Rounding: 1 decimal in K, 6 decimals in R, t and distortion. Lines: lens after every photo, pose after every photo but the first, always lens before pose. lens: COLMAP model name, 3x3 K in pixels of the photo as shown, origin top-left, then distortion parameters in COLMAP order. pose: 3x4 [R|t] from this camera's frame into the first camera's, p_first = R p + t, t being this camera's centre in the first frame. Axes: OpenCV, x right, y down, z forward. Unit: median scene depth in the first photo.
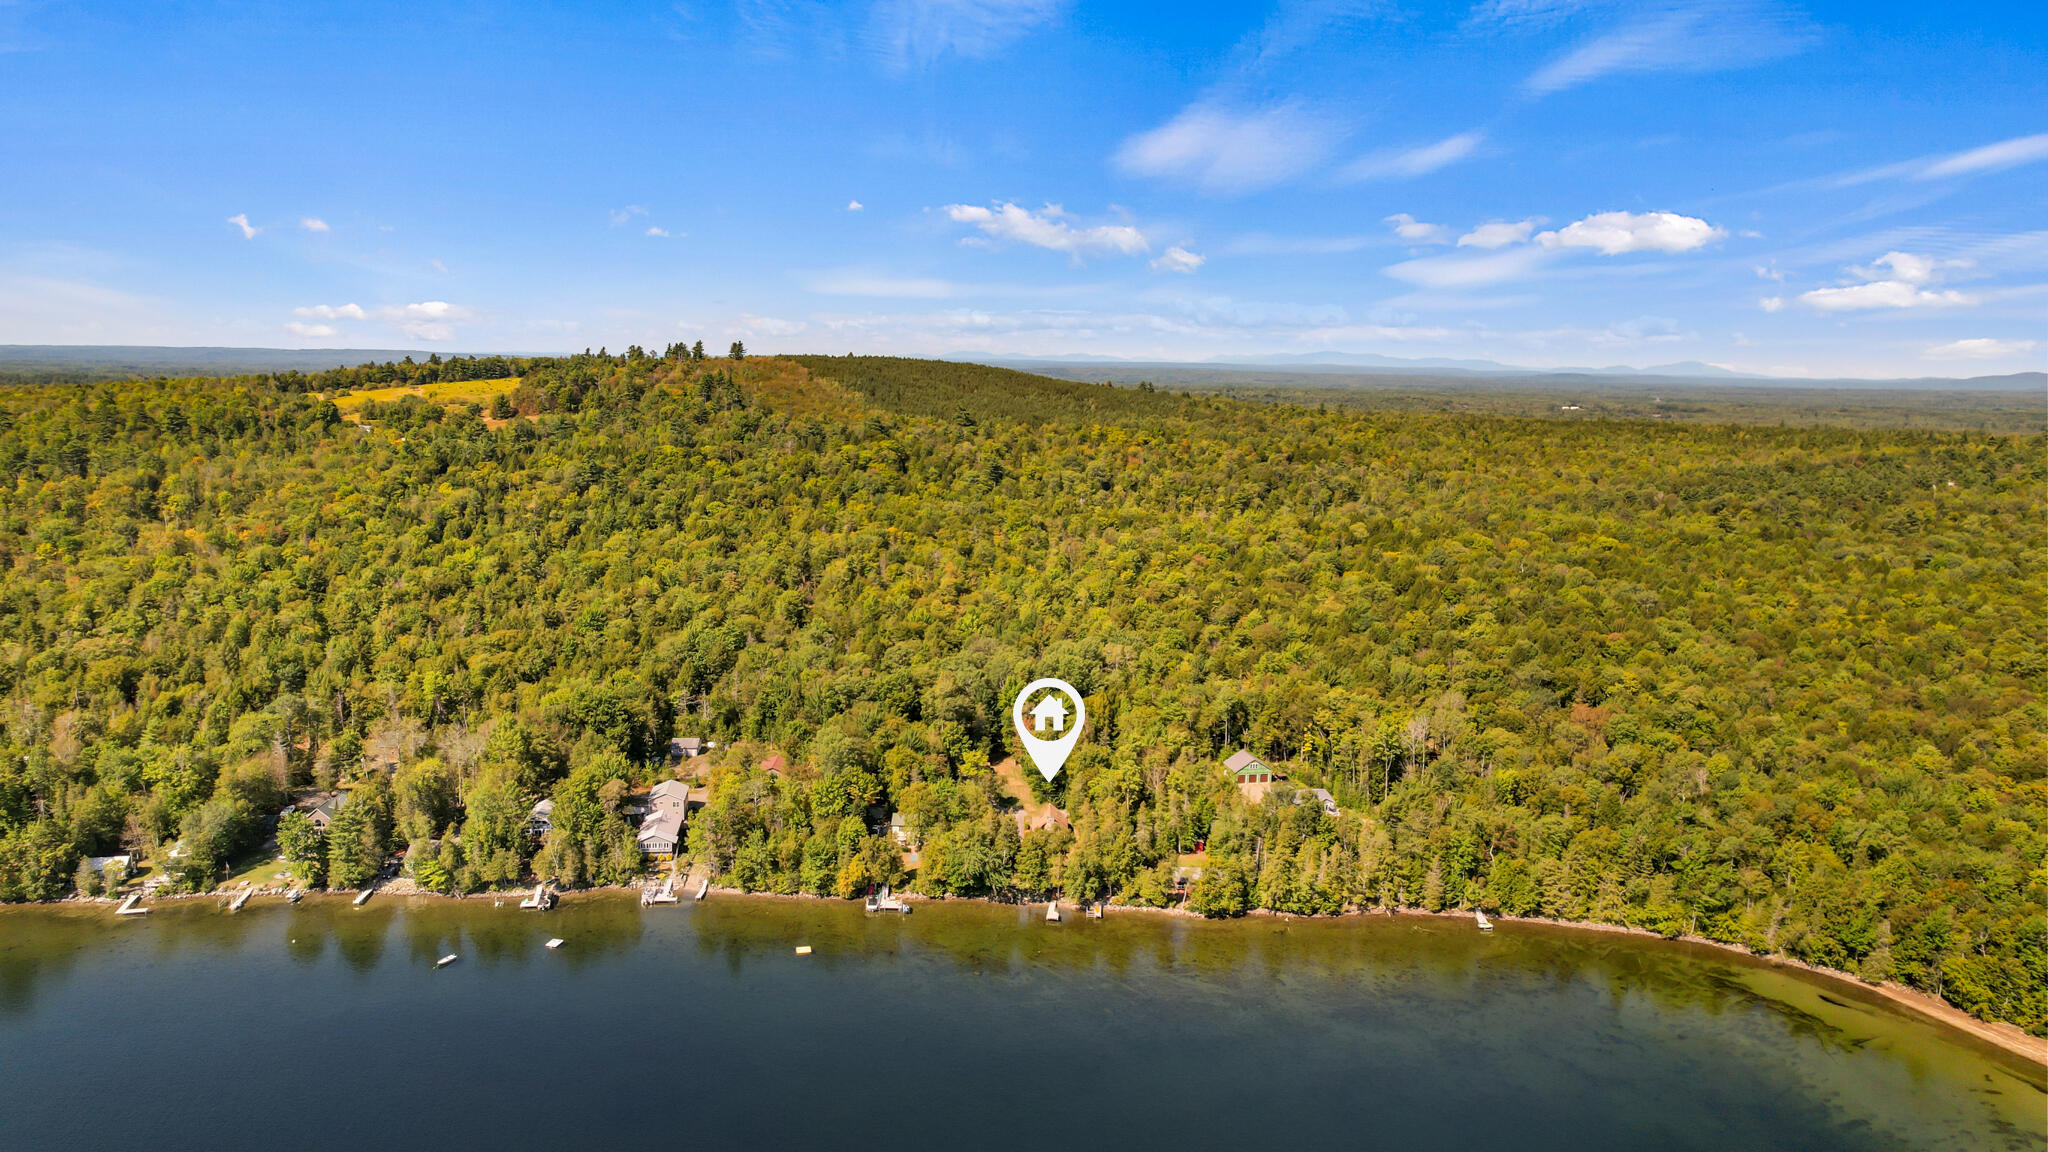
lens RADIAL K [[1302.6, 0, 1021.5], [0, 1302.6, 567.3], [0, 0, 1]] dist [-0.048957, 0.032660]
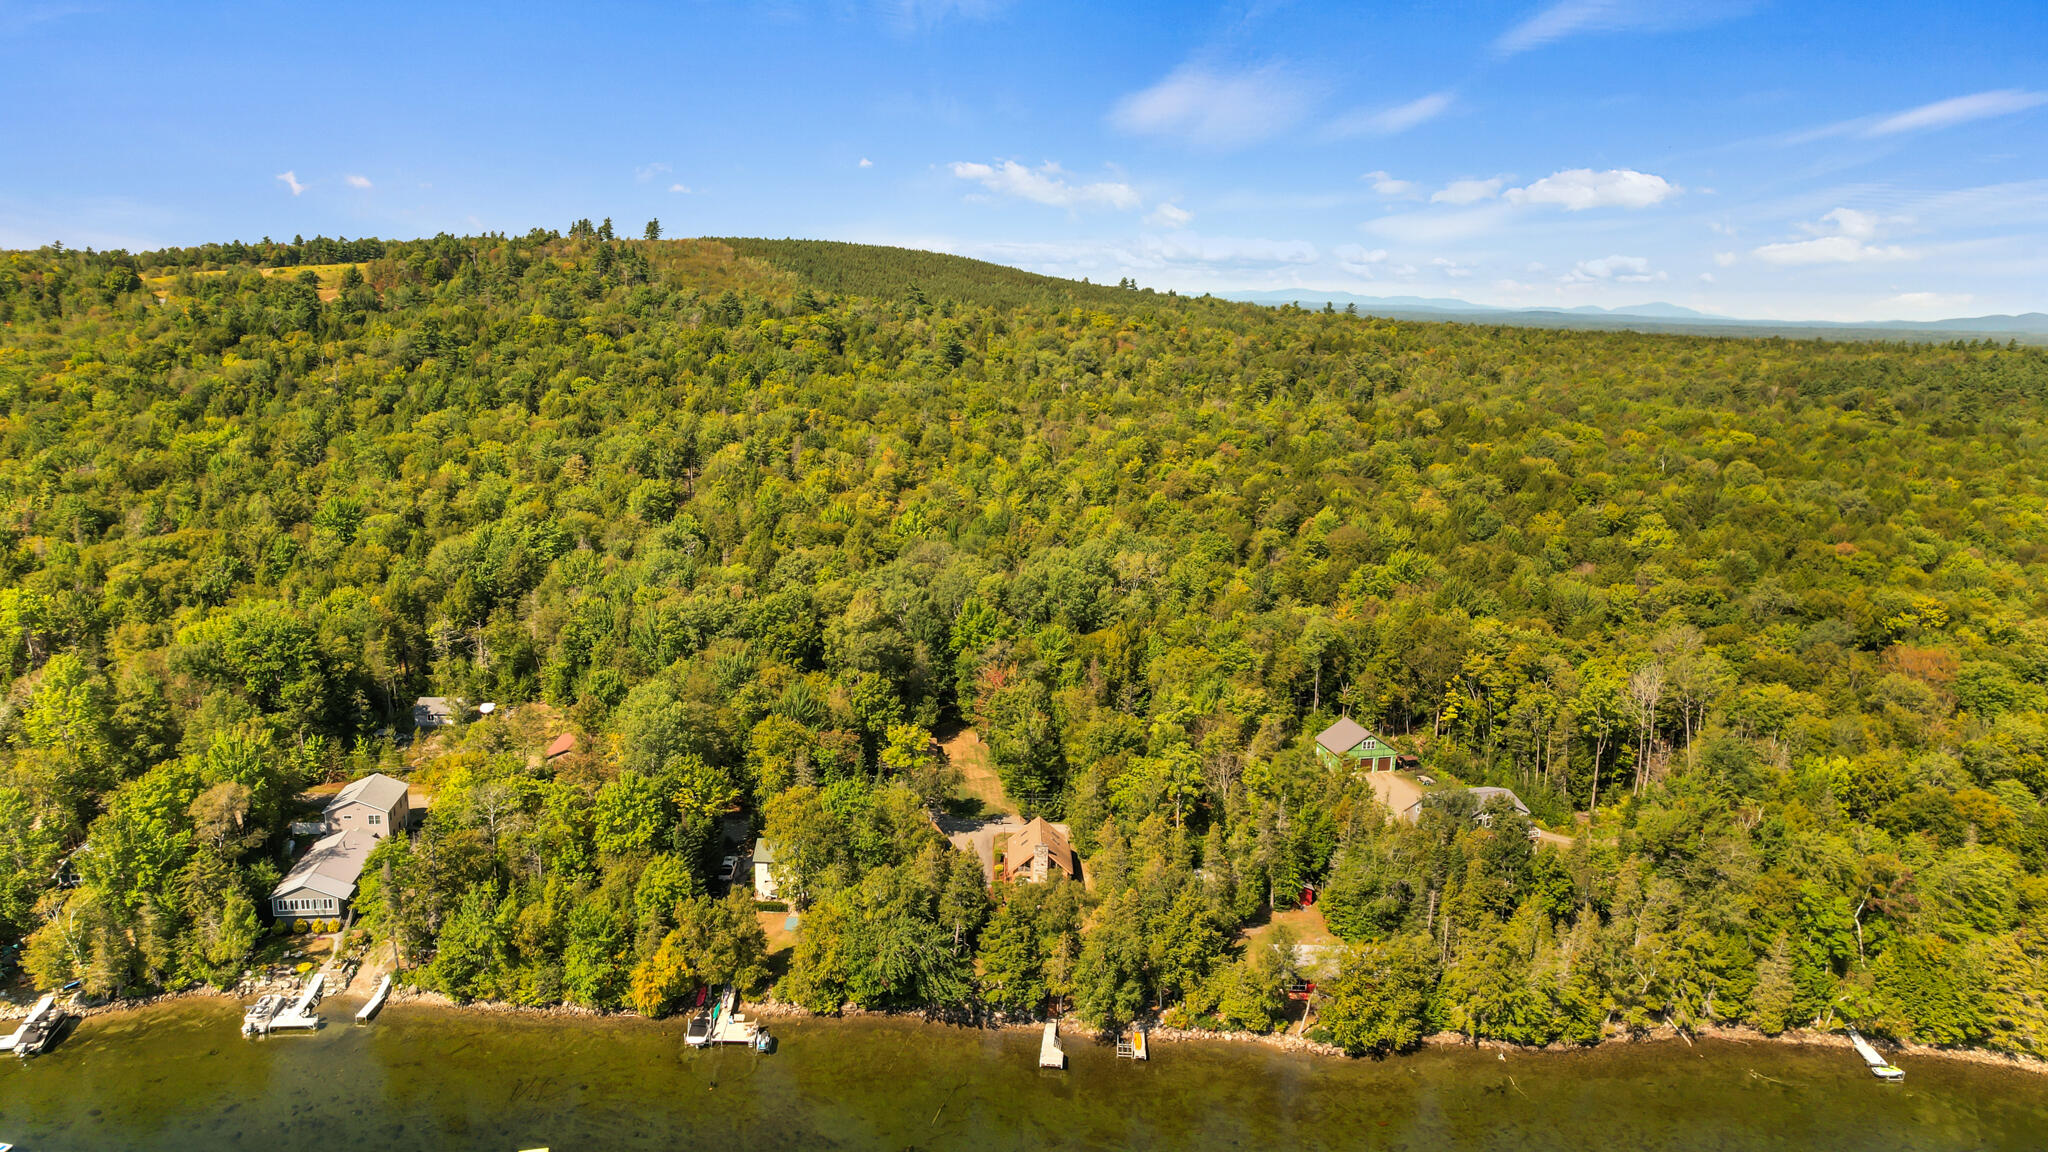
lens RADIAL K [[1302.6, 0, 1021.5], [0, 1302.6, 567.3], [0, 0, 1]] dist [-0.048957, 0.032660]
pose [[0.999579, 0.003340, 0.028831, -0.002261], [-0.004654, 0.998947, 0.045648, 0.040229], [-0.028648, -0.045763, 0.998541, 0.377670]]
